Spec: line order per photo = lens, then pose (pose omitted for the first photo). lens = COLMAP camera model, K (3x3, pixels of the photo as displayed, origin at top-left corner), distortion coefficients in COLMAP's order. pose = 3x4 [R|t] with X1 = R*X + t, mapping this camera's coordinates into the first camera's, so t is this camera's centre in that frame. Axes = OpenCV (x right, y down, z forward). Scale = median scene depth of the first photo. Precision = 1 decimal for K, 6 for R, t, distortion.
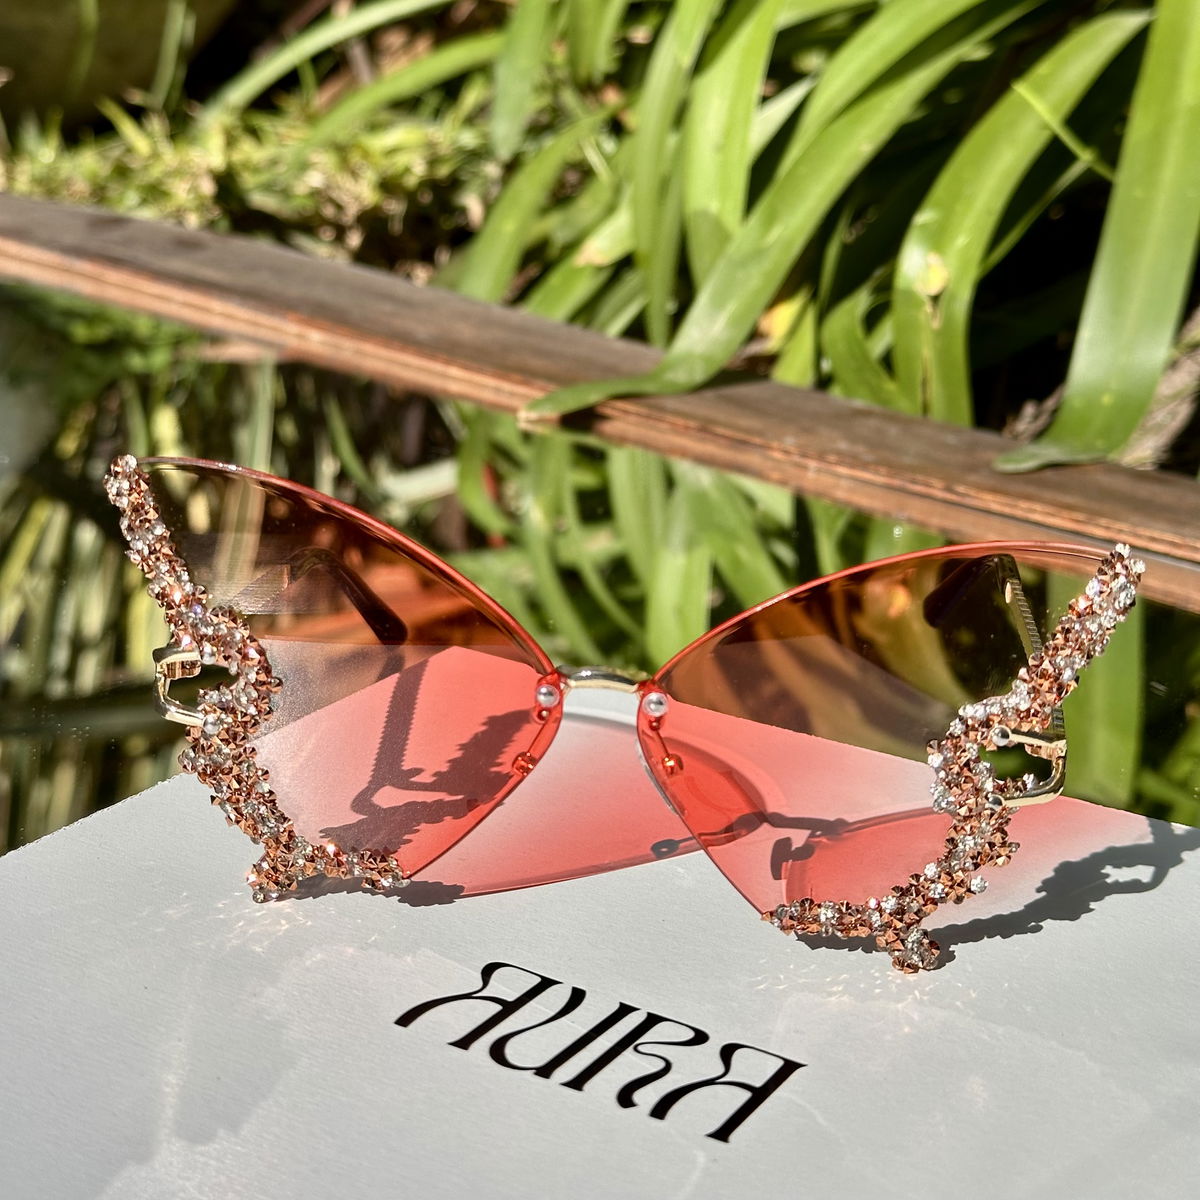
lens RADIAL K [[2260.5, 0, 627.3], [0, 2260.5, 599.5], [0, 0, 1]] dist [0.183118, 0.385194]
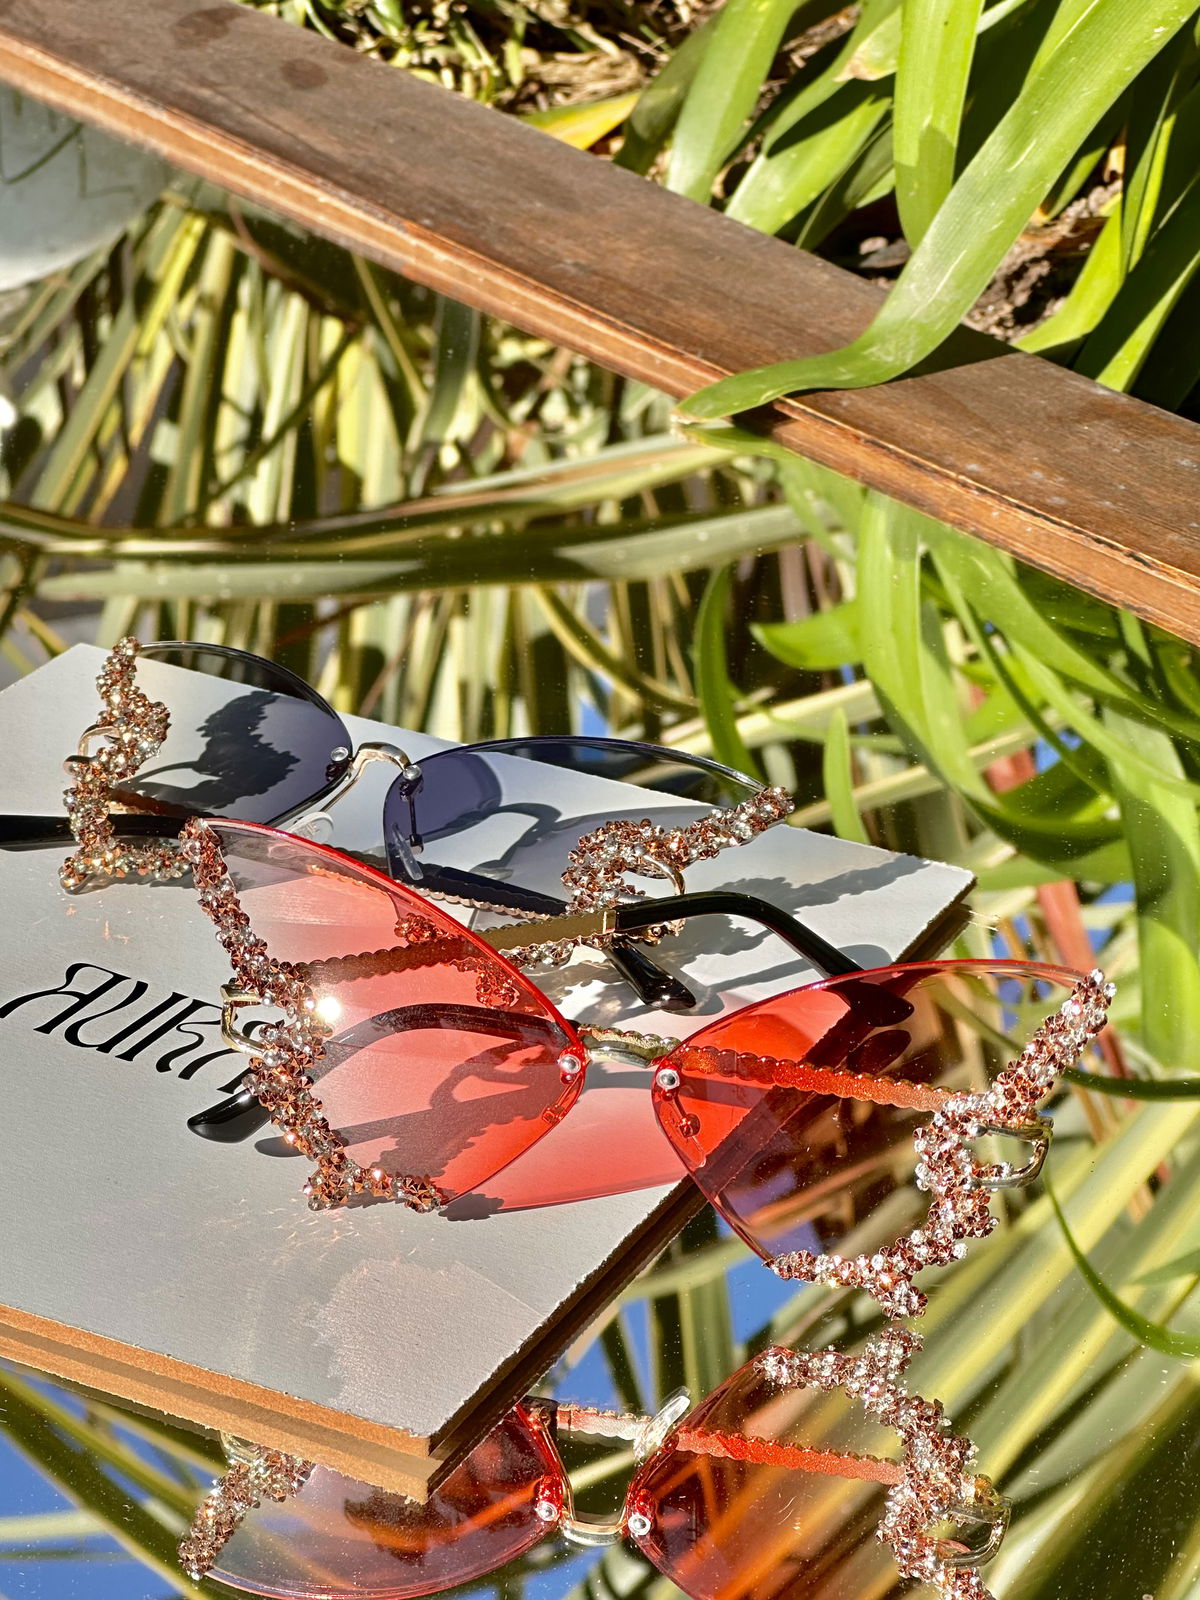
lens RADIAL K [[4024.7, 0, 600.0], [0, 4024.7, 800.0], [0, 0, 1]] dist [-0.005129, -0.014606]
pose [[0.991796, 0.050637, -0.117373, 0.084708], [-0.025323, 0.977826, 0.207881, -0.205611], [0.125297, -0.203203, 0.971087, -0.362131]]
